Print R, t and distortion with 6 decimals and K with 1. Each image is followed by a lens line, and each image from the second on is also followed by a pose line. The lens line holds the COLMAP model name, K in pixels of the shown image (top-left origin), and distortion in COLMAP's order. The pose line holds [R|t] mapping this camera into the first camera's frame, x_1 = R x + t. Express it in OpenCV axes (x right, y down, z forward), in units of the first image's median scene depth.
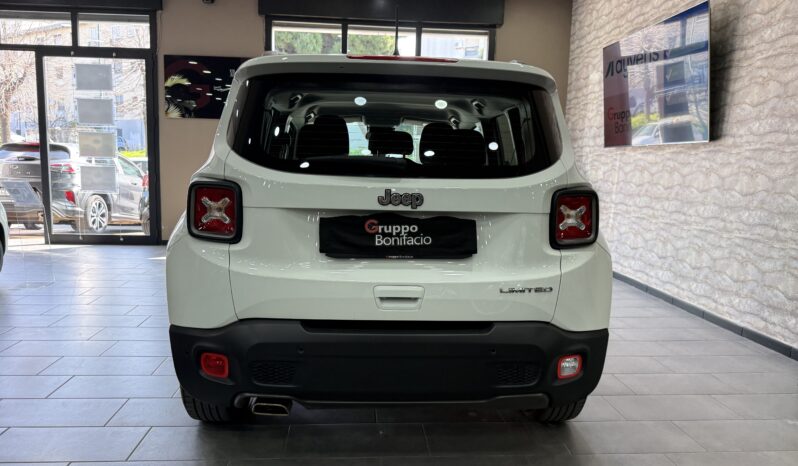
lens RADIAL K [[562.2, 0, 394.9], [0, 562.2, 240.9], [0, 0, 1]] dist [-0.011196, -0.001673]
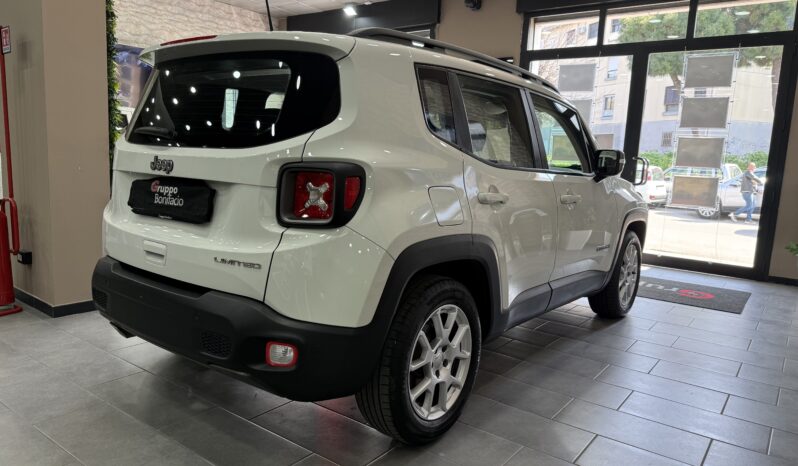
lens RADIAL K [[562.2, 0, 399.8], [0, 562.2, 231.1], [0, 0, 1]] dist [-0.011196, -0.001673]
pose [[0.711470, 0.093483, -0.696471, 1.064502], [-0.120484, 0.992663, 0.010160, -0.007099], [0.692310, 0.076685, 0.717513, 0.505205]]
